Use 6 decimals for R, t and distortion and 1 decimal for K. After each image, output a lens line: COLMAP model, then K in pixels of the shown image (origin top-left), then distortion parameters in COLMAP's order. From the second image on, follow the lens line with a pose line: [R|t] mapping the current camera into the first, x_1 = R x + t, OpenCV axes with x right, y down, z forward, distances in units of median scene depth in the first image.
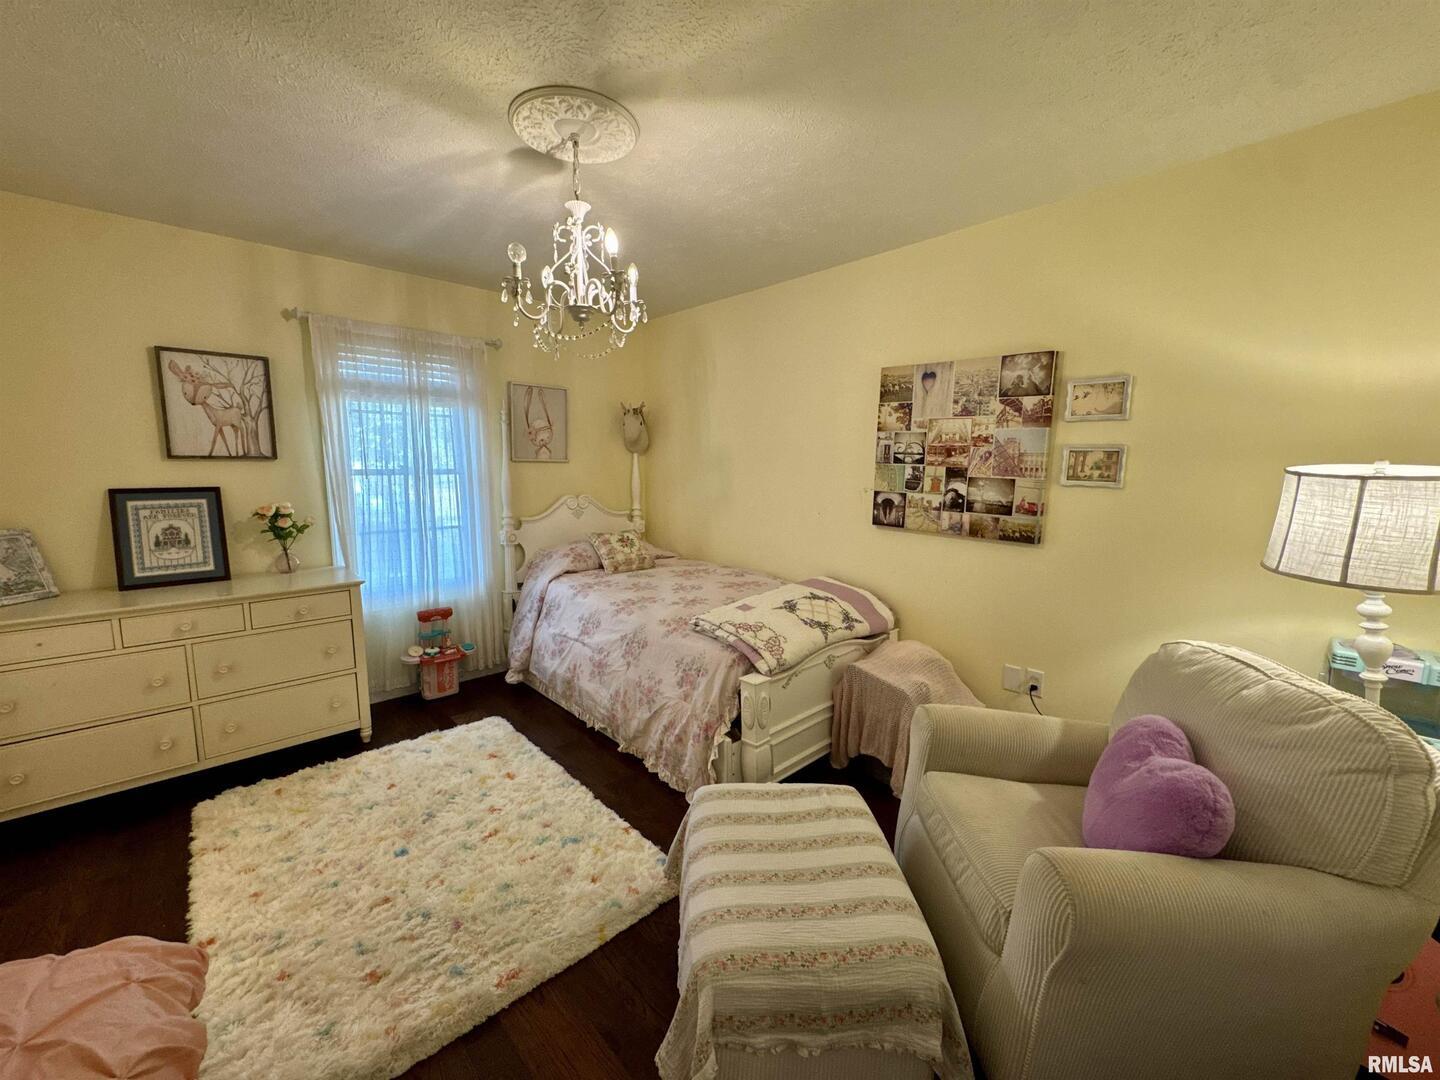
lens RADIAL K [[575.5, 0, 719.3], [0, 575.5, 544.6], [0, 0, 1]] dist [-0.003390, 0.000143]
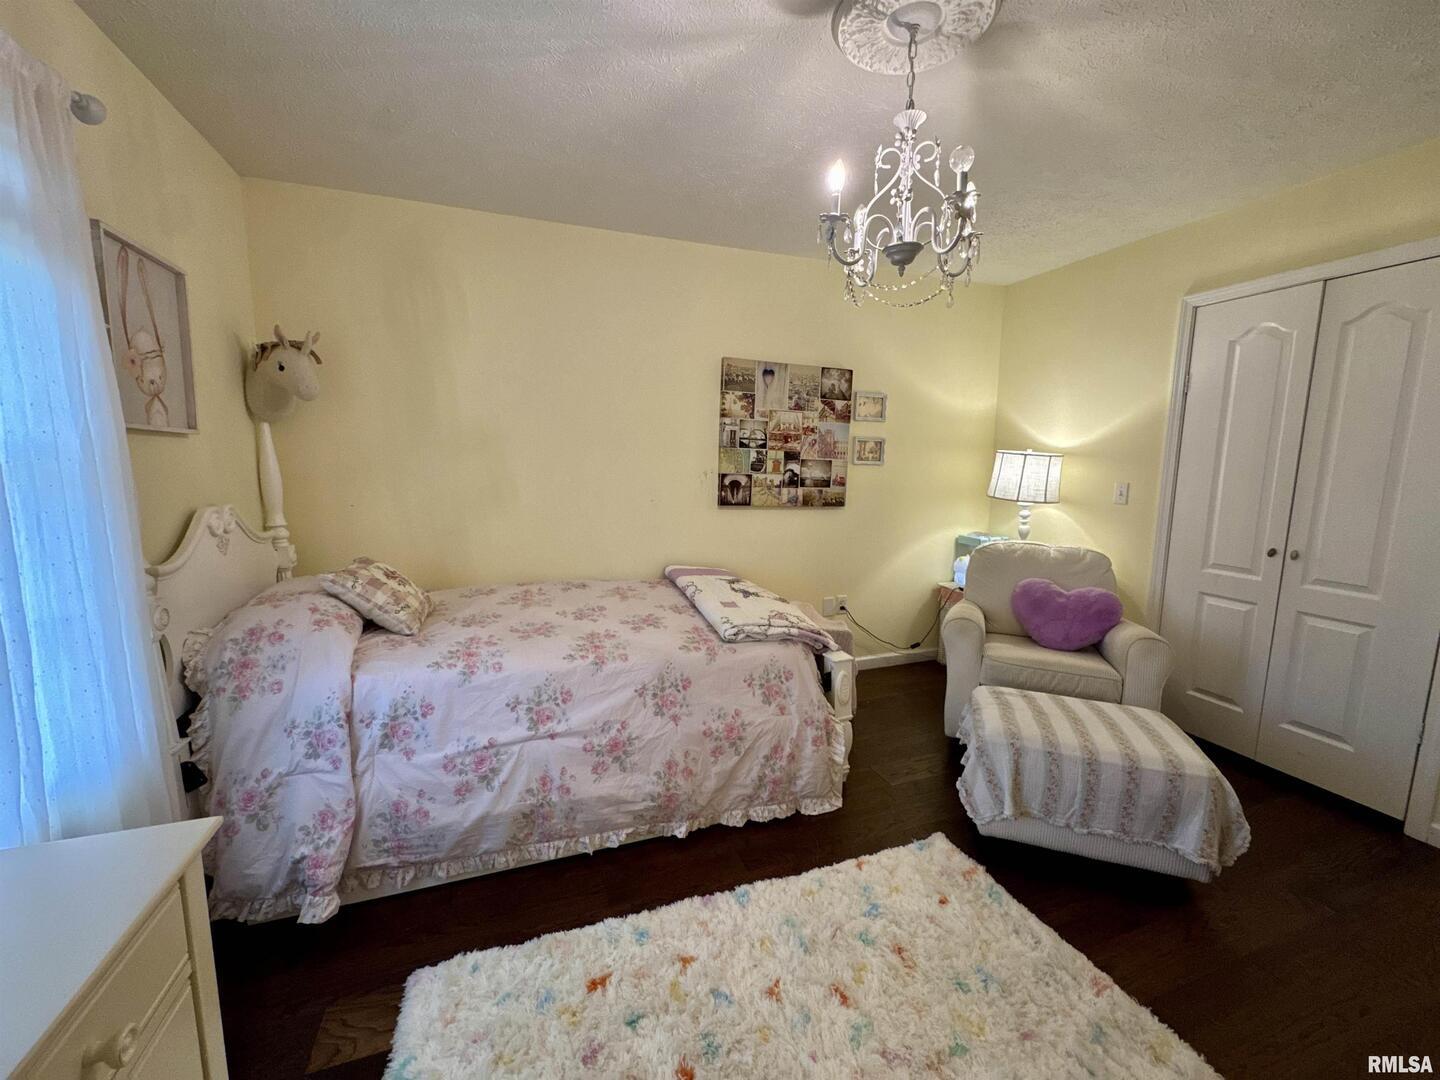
lens RADIAL K [[575.5, 0, 724.2], [0, 575.5, 542.9], [0, 0, 1]] dist [-0.003390, 0.000143]
pose [[0.386117, -0.135529, 0.912439, -0.769492], [0.122130, 0.987951, 0.095063, -0.073380], [-0.914329, 0.074730, 0.398017, 0.636402]]
